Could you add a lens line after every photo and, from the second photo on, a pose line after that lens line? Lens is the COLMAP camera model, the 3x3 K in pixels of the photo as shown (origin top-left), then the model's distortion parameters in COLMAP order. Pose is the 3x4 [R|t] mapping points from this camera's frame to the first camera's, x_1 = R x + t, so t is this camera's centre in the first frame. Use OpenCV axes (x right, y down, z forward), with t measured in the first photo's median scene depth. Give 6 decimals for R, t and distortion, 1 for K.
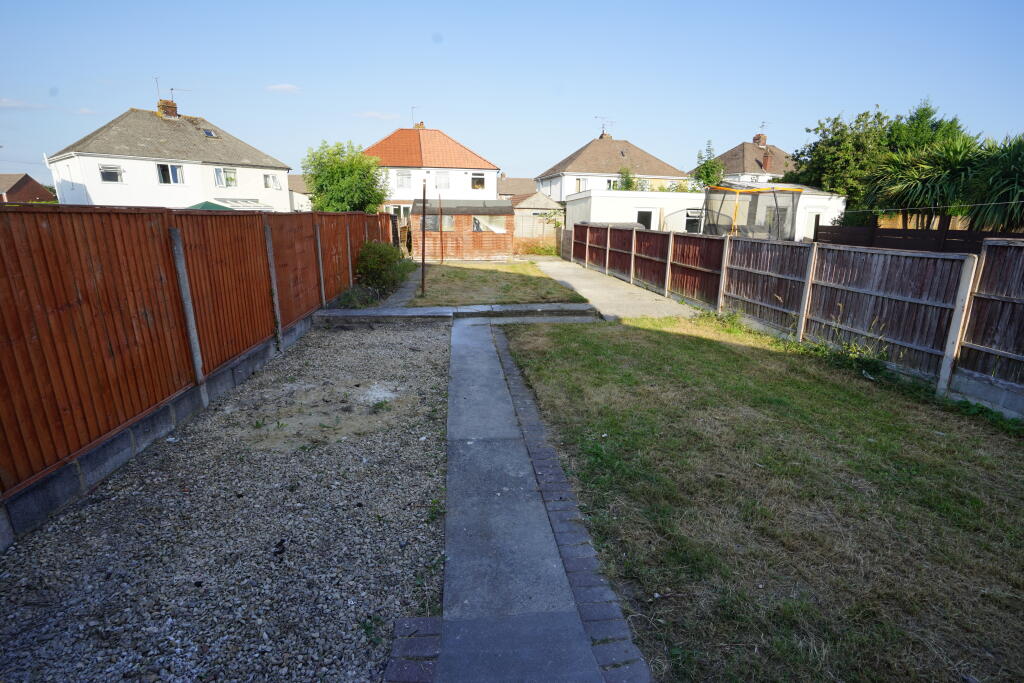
lens RADIAL K [[477.9, 0, 512.0], [0, 477.9, 341.5], [0, 0, 1]] dist [-0.053063, 0.025775]
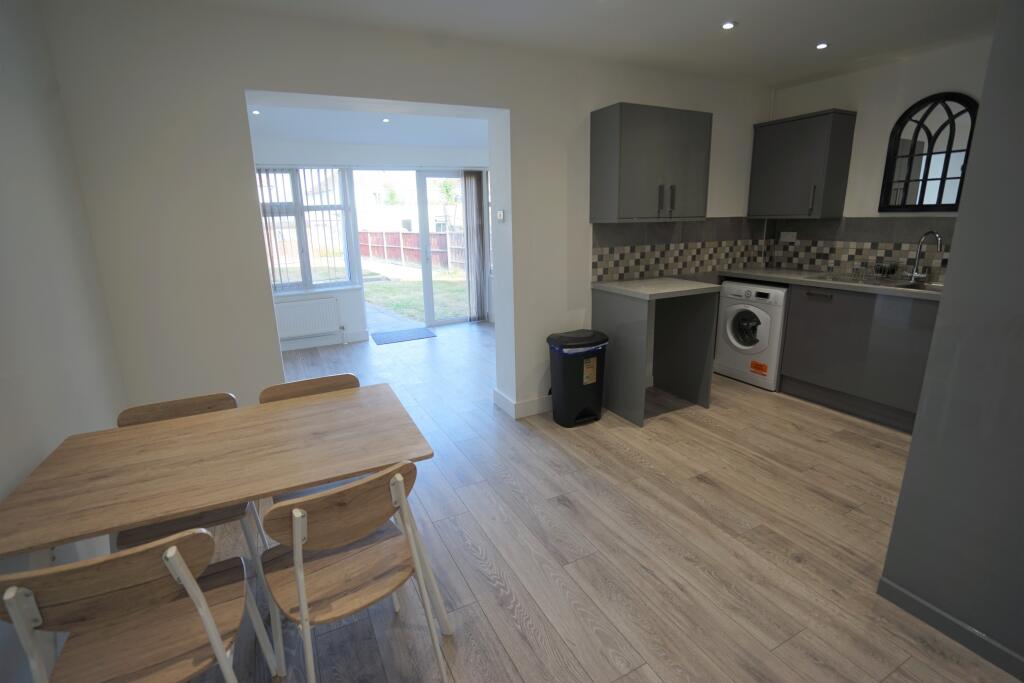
lens RADIAL K [[477.9, 0, 512.0], [0, 477.9, 341.5], [0, 0, 1]] dist [-0.053063, 0.025775]
pose [[0.892347, -0.145296, 0.427324, -0.200261], [0.149947, 0.988428, 0.022955, 0.205607], [-0.425714, 0.043592, 0.903807, -0.816581]]
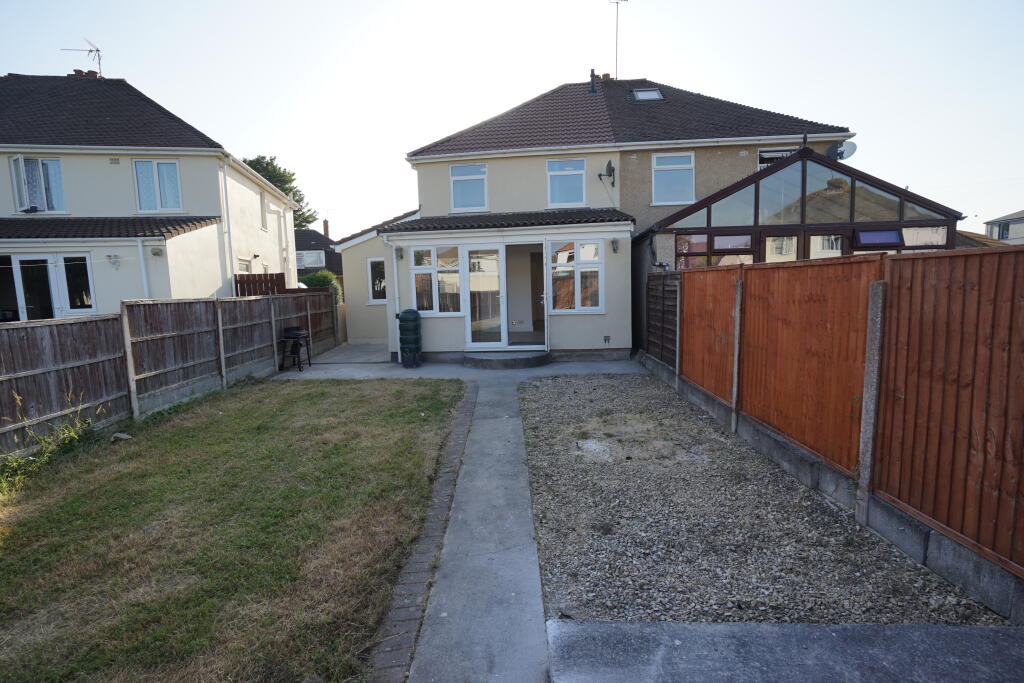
lens RADIAL K [[477.9, 0, 512.0], [0, 477.9, 341.5], [0, 0, 1]] dist [-0.053063, 0.025775]
pose [[-0.996010, 0.007157, 0.088949, -0.110919], [0.039442, 0.929434, 0.366873, -0.270394], [-0.080046, 0.368918, -0.926009, 1.056742]]
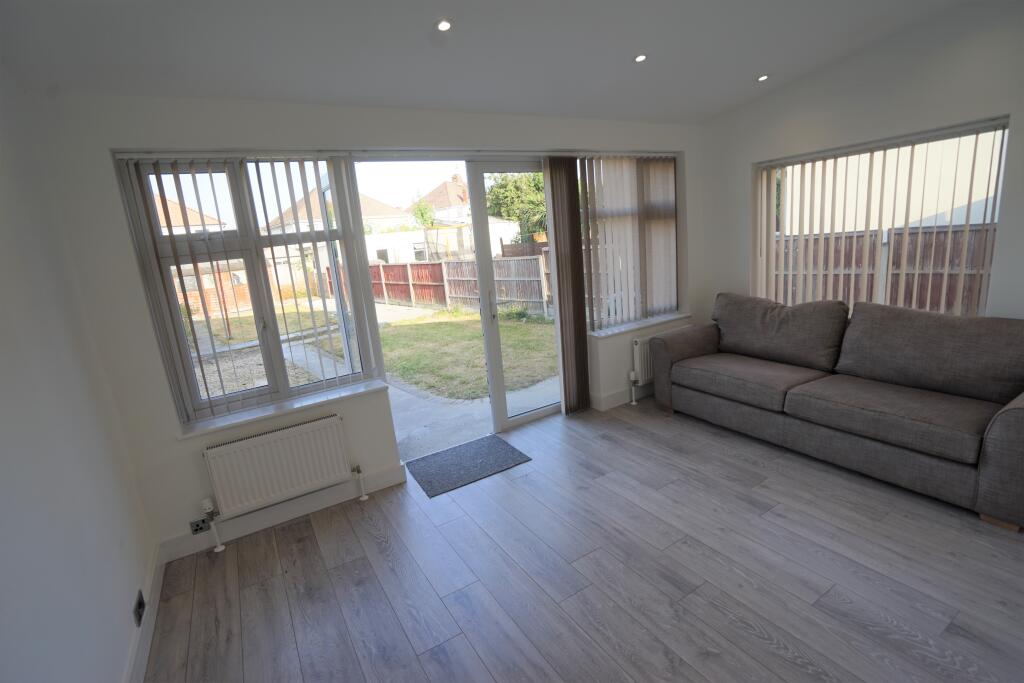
lens RADIAL K [[477.9, 0, 512.0], [0, 477.9, 341.5], [0, 0, 1]] dist [-0.053063, 0.025775]
pose [[0.848953, -0.202342, 0.488198, -0.176519], [0.235279, 0.971907, -0.006315, 0.101527], [-0.473205, 0.120224, 0.872710, -0.457546]]
